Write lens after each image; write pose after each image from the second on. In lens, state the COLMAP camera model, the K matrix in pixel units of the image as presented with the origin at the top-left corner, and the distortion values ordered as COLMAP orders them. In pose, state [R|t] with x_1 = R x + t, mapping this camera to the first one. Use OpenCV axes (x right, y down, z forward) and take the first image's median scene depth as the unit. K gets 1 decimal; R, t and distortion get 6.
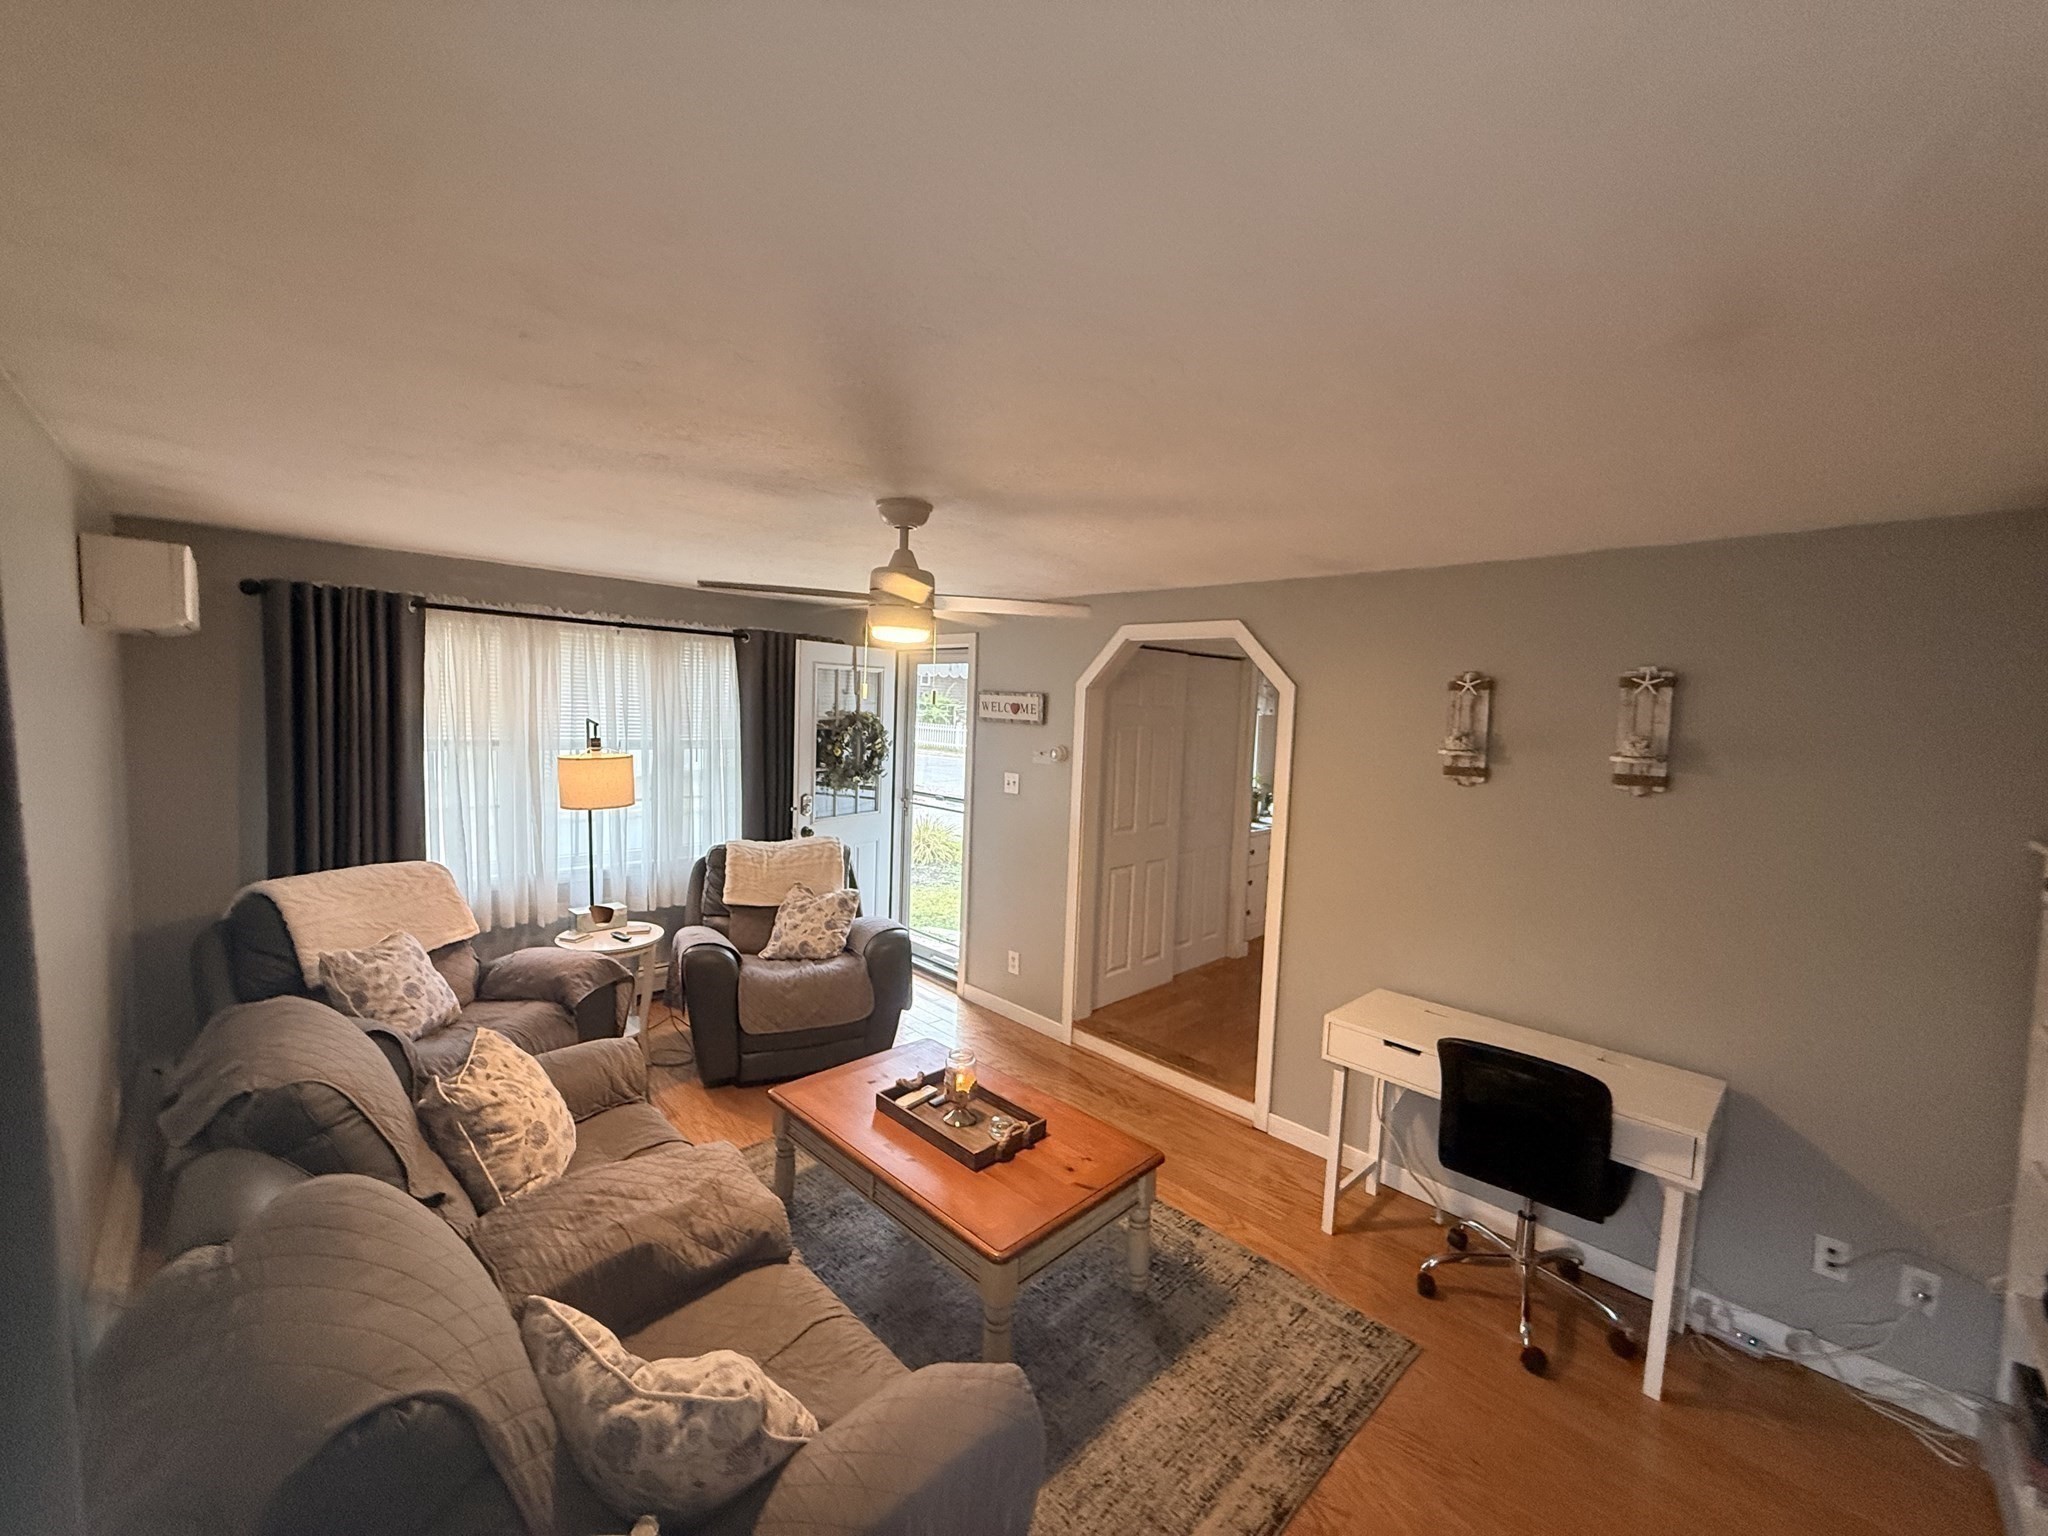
lens RADIAL K [[821.3, 0, 1026.7], [0, 821.3, 764.0], [0, 0, 1]] dist [-0.001719, -0.000095]
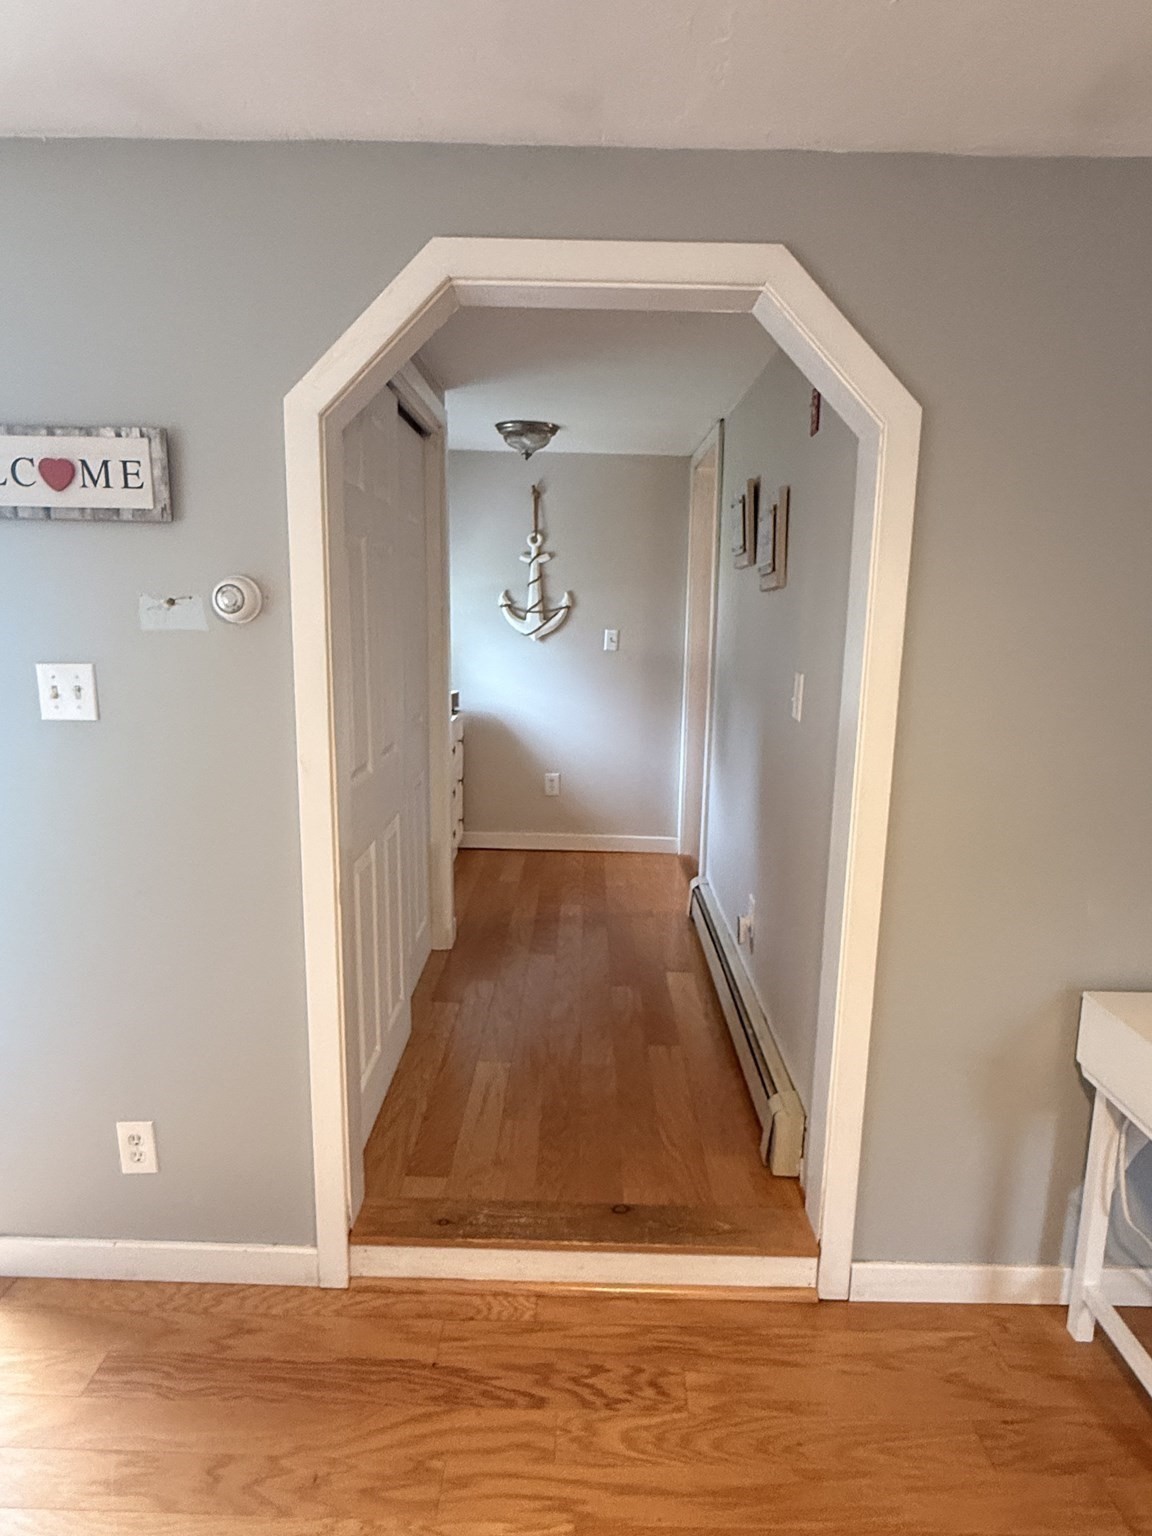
lens RADIAL K [[879.2, 0, 586.1], [0, 879.2, 765.0], [0, 0, 1]] dist [-0.000738, 0.000685]
pose [[0.709568, -0.146193, 0.689304, -0.133870], [0.063610, 0.987536, 0.143965, 0.014888], [-0.701759, -0.058306, 0.710024, 0.594096]]
